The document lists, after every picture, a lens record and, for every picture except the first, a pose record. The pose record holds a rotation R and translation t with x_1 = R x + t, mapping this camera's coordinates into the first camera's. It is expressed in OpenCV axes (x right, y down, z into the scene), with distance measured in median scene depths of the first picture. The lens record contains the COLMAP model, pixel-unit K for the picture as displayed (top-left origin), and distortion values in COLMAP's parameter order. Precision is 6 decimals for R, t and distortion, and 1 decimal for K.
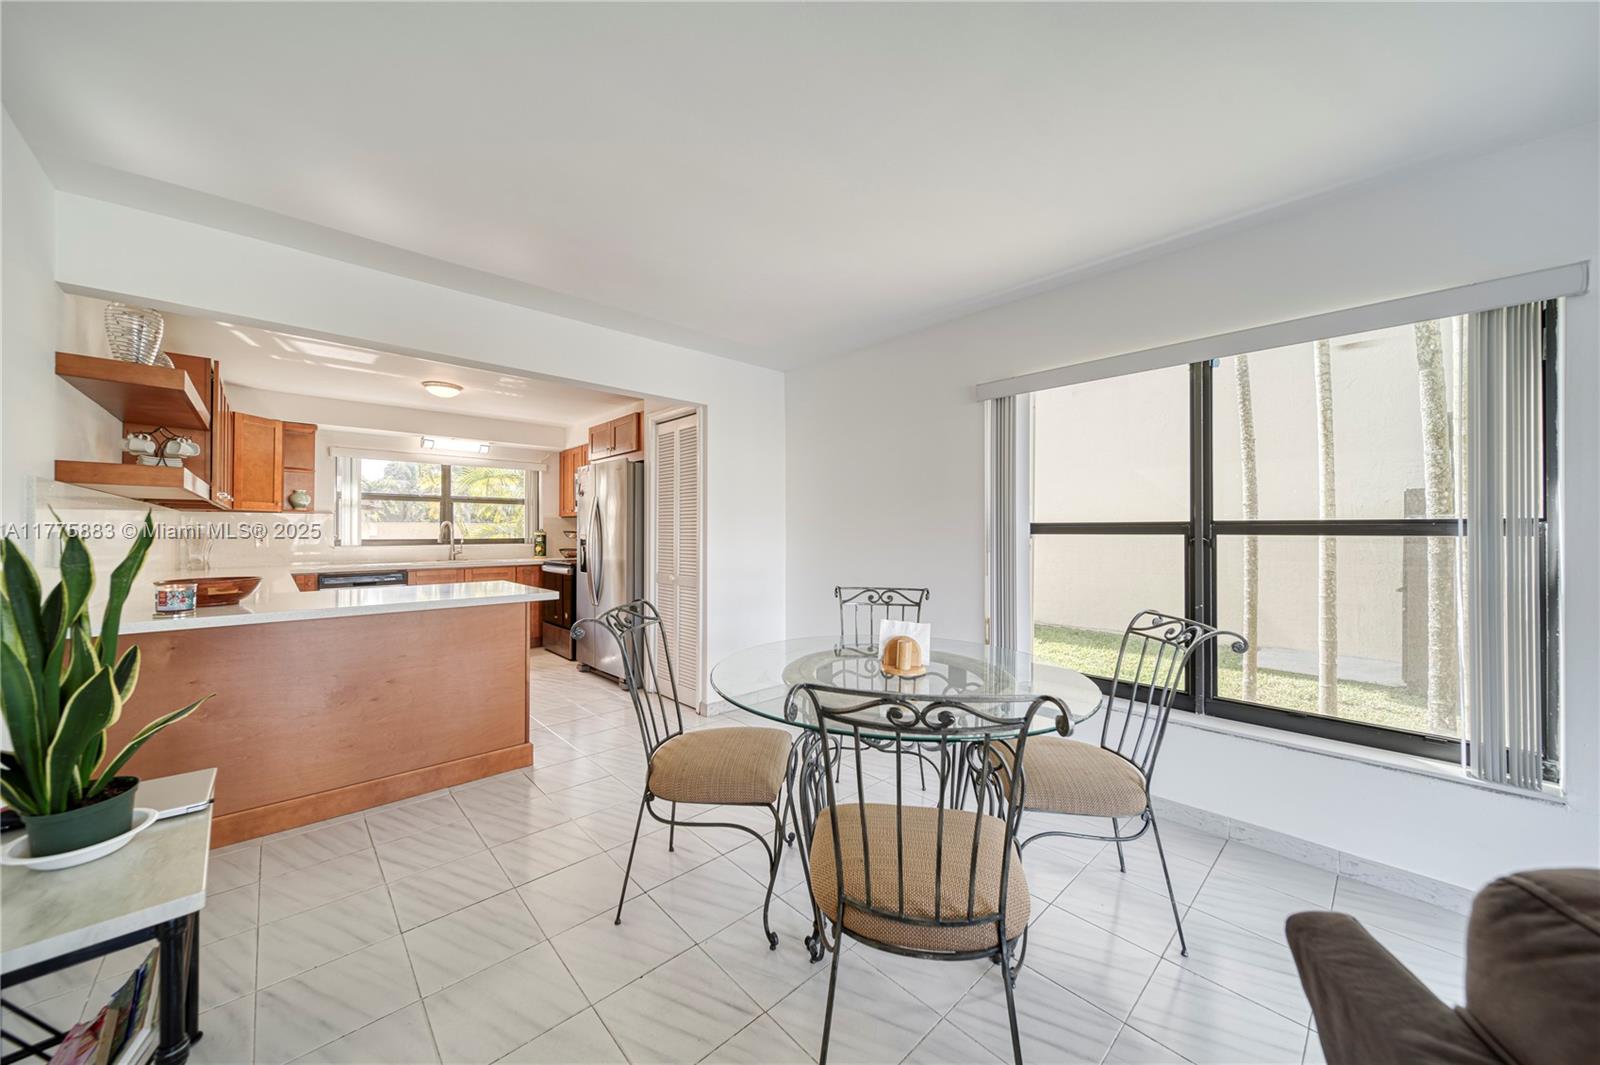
lens RADIAL K [[564.0, 0, 799.1], [0, 564.0, 533.6], [0, 0, 1]] dist [0.001212, -0.000493]
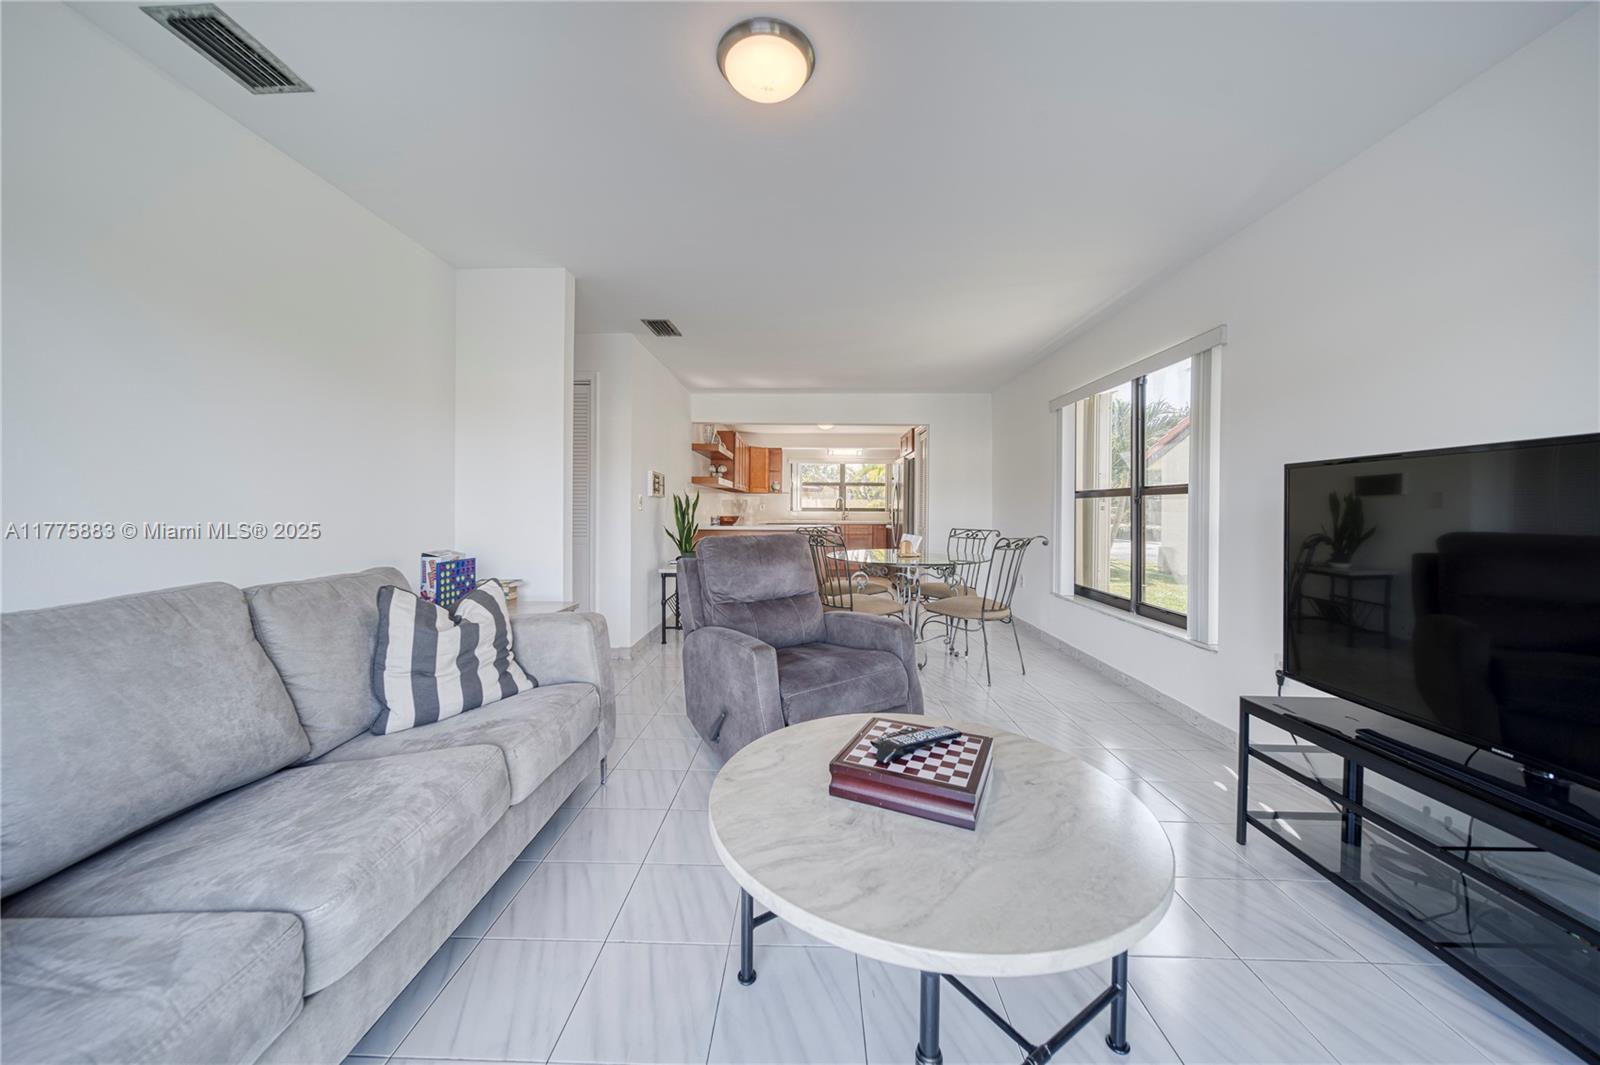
lens RADIAL K [[564.0, 0, 800.2], [0, 564.0, 518.5], [0, 0, 1]] dist [0.001212, -0.000493]
pose [[0.717027, 0.014921, -0.696885, 0.527129], [-0.008123, 0.999882, 0.013050, 0.024071], [0.696998, -0.003696, 0.717064, -0.338644]]
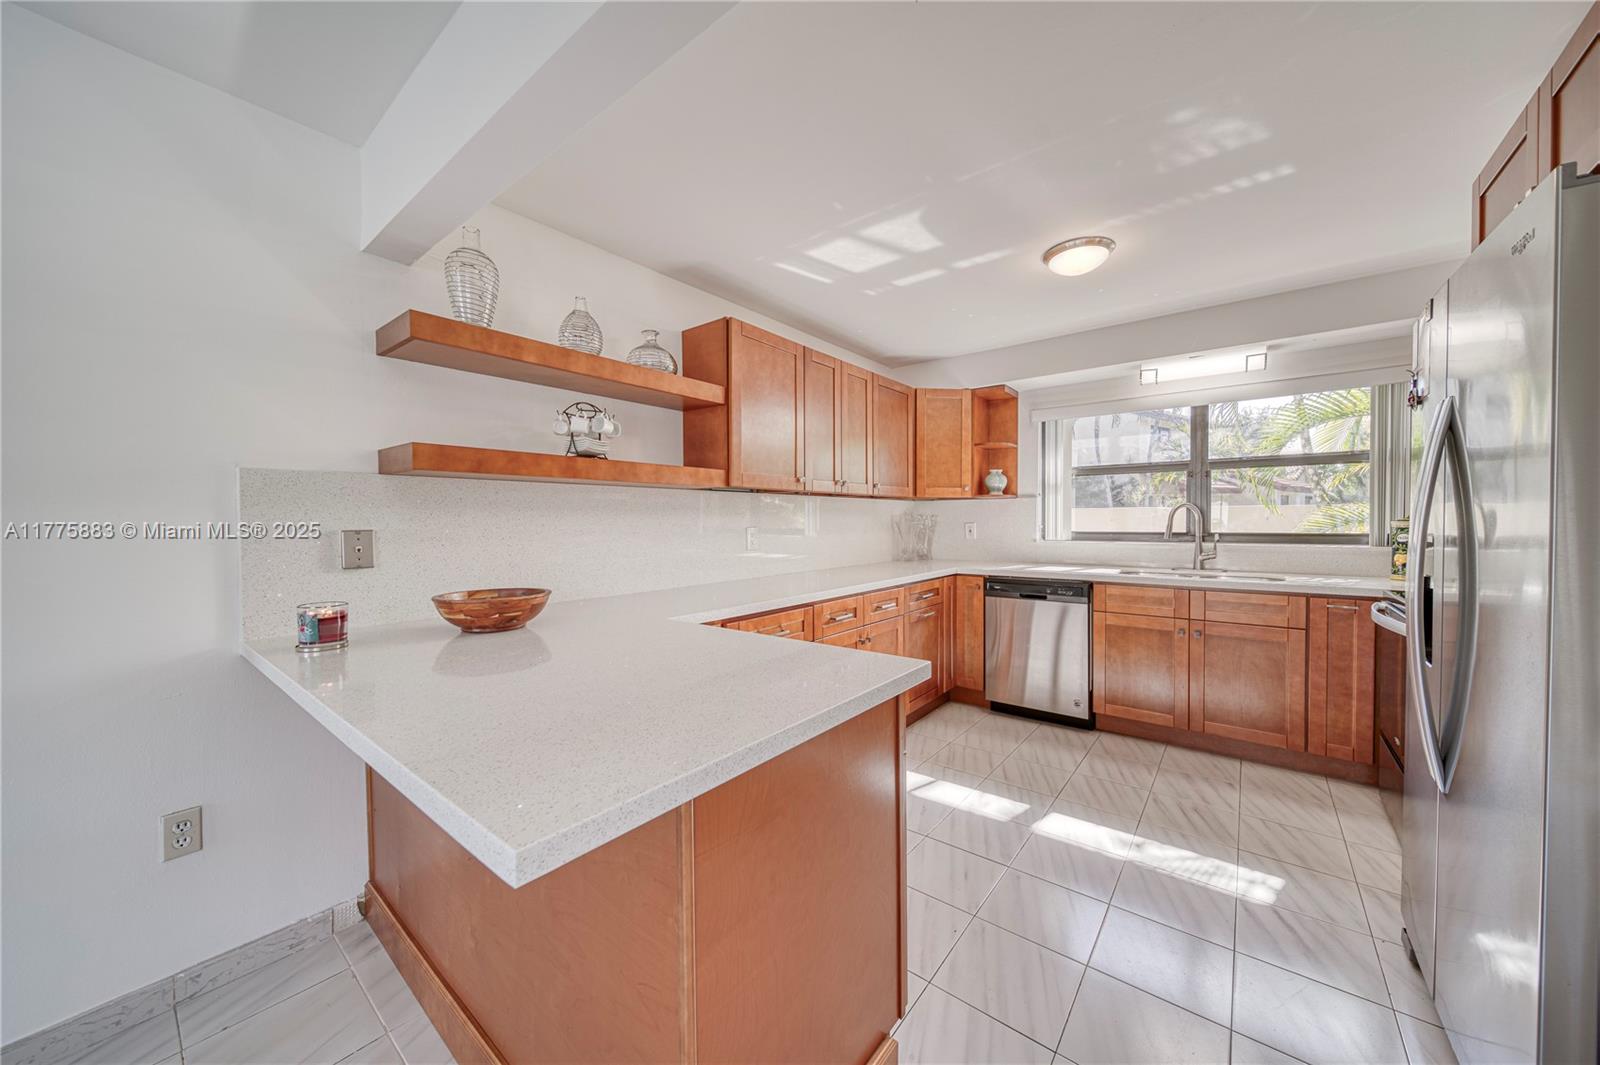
lens RADIAL K [[564.0, 0, 802.5], [0, 564.0, 528.8], [0, 0, 1]] dist [0.001212, -0.000493]
pose [[0.153684, 0.015976, -0.987991, -0.118277], [0.003388, 0.999855, 0.016695, -0.006433], [0.988114, -0.005913, 0.153607, 0.572917]]
